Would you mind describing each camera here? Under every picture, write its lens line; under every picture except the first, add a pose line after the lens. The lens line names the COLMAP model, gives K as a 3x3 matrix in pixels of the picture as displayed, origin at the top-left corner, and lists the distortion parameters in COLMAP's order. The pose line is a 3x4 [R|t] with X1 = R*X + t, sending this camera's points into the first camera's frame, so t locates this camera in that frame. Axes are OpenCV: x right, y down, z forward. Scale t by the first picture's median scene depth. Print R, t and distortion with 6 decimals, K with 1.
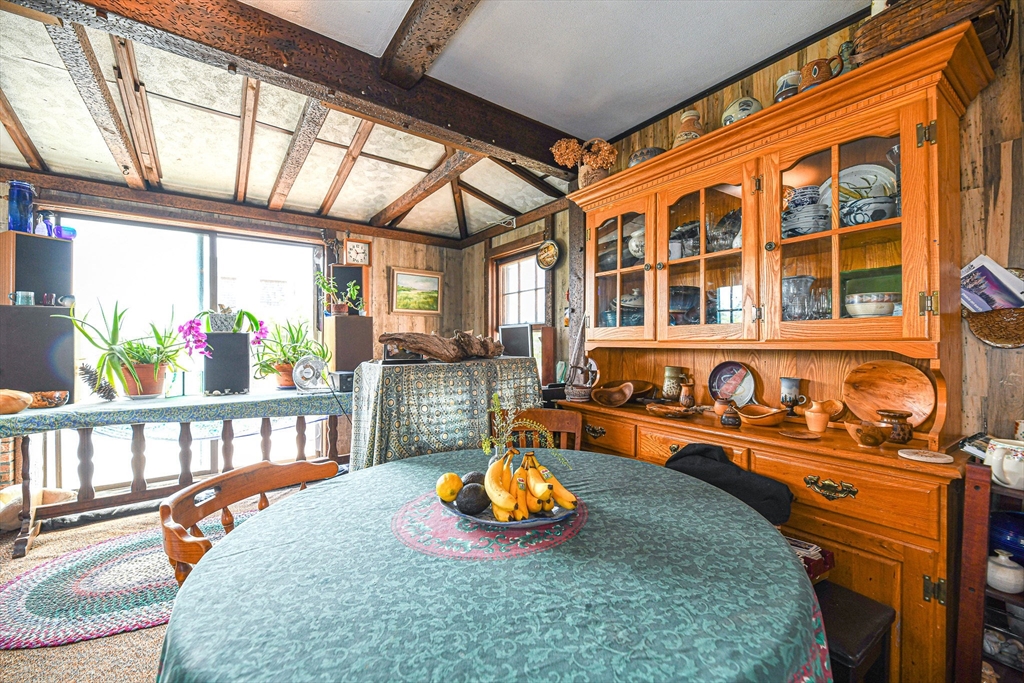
lens RADIAL K [[412.0, 0, 512.0], [0, 412.0, 341.5], [0, 0, 1]] dist [0.000881, -0.004052]
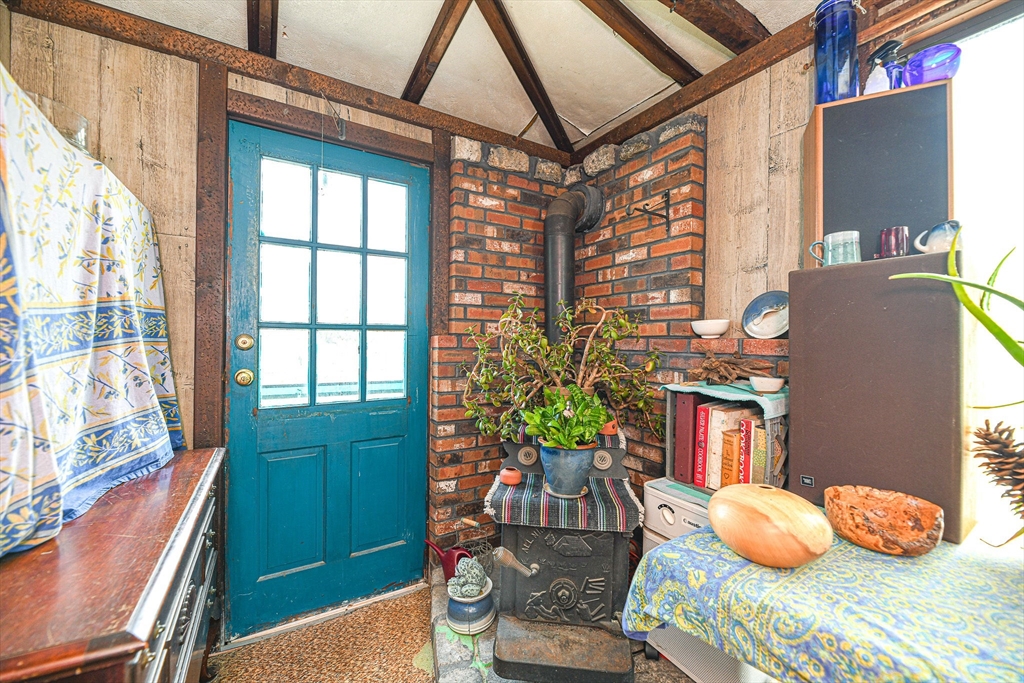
lens RADIAL K [[412.0, 0, 512.0], [0, 412.0, 341.5], [0, 0, 1]] dist [0.000881, -0.004052]
pose [[-0.062188, -0.005712, -0.998048, -0.612252], [0.000411, 0.999983, -0.005749, -0.006267], [0.998064, -0.000768, -0.062185, 0.565355]]
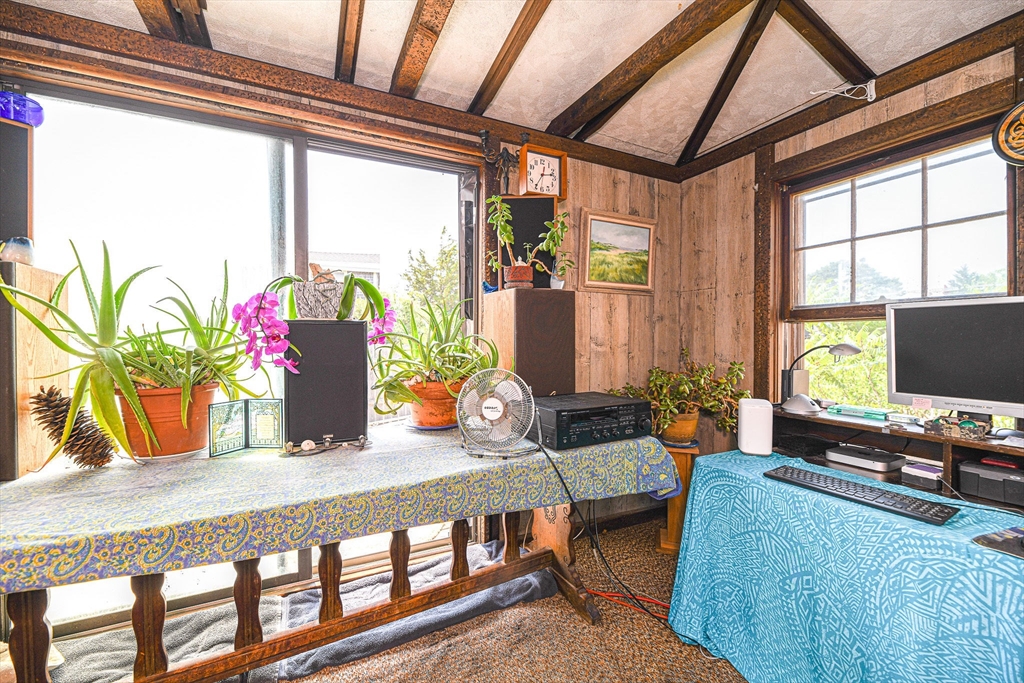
lens RADIAL K [[413.0, 0, 512.4], [0, 413.0, 342.2], [0, 0, 1]] dist [0.002109, -0.004112]
pose [[0.986757, 0.003880, -0.162158, -0.396870], [-0.001193, 0.999860, 0.016665, -0.003764], [0.162200, -0.016251, 0.986624, 0.554460]]
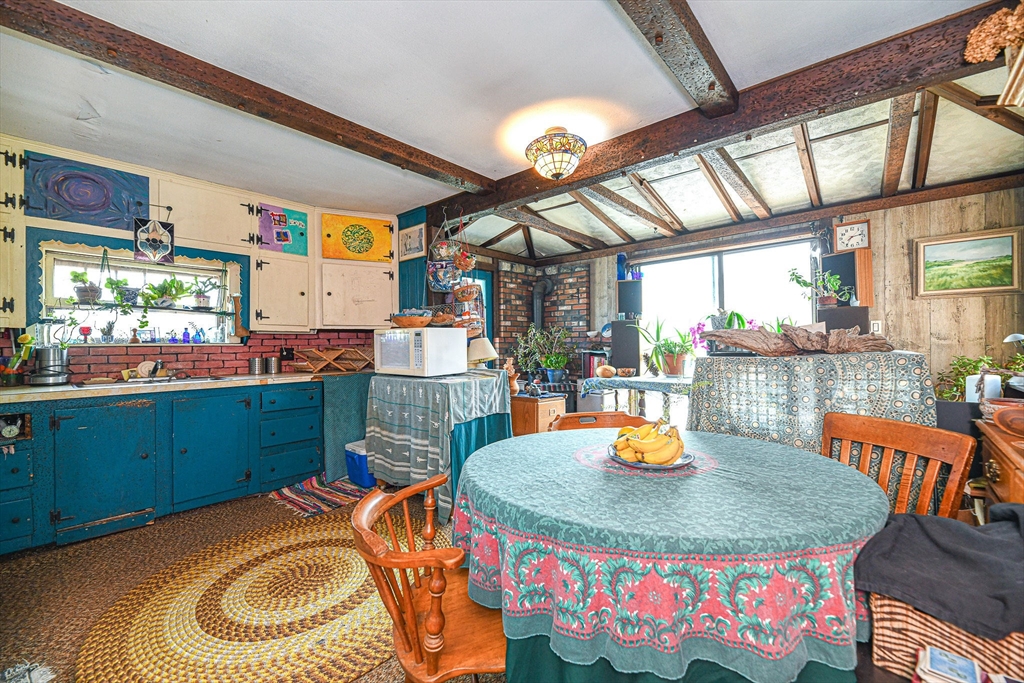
lens RADIAL K [[413.0, 0, 512.4], [0, 413.0, 342.2], [0, 0, 1]] dist [0.002109, -0.004112]
pose [[0.231643, -0.006511, -0.972779, 0.401176], [0.020653, 0.999785, -0.001774, 0.002425], [0.972582, -0.019680, 0.231728, 0.080903]]
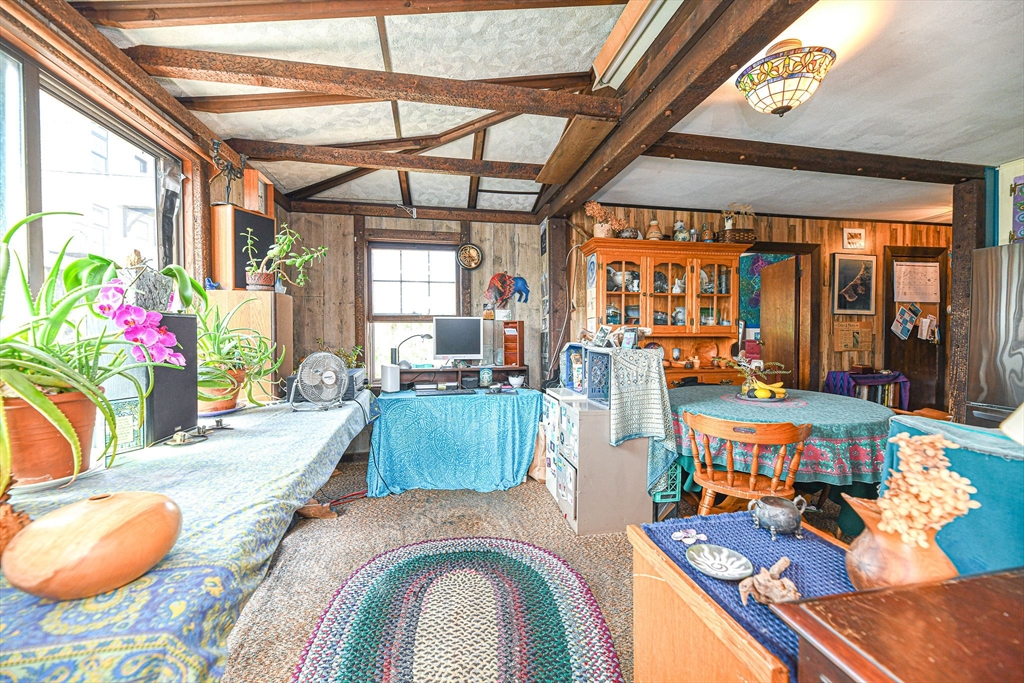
lens RADIAL K [[413.0, 0, 512.4], [0, 413.0, 342.2], [0, 0, 1]] dist [0.002109, -0.004112]
pose [[0.423112, -0.019625, 0.905865, -0.982480], [-0.006473, 0.999674, 0.024681, -0.000780], [-0.906054, -0.016307, 0.422847, 0.432536]]
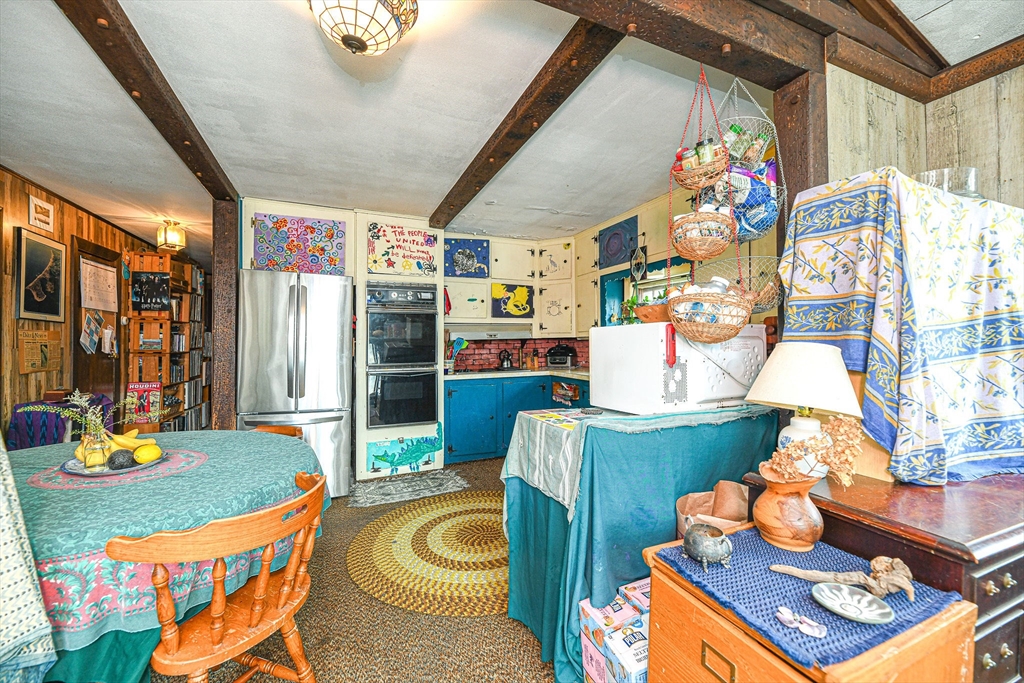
lens RADIAL K [[413.0, 0, 512.4], [0, 413.0, 342.2], [0, 0, 1]] dist [0.002109, -0.004112]
pose [[-0.977411, -0.001678, 0.211339, -0.554108], [-0.004708, 0.999893, -0.013838, -0.006569], [-0.211293, -0.014520, -0.977315, 0.702125]]
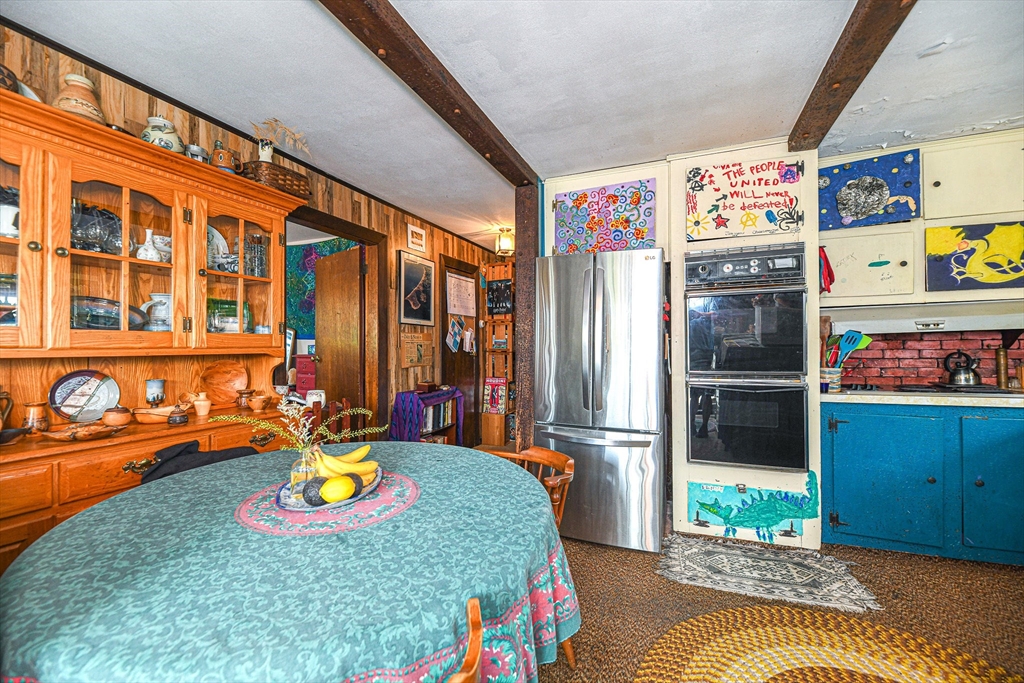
lens RADIAL K [[413.0, 0, 512.4], [0, 413.0, 342.2], [0, 0, 1]] dist [0.002109, -0.004112]
pose [[-0.531402, 0.005023, 0.847105, -0.424475], [-0.005394, 0.999942, -0.009313, -0.005728], [-0.847103, -0.009519, -0.531344, 0.391293]]
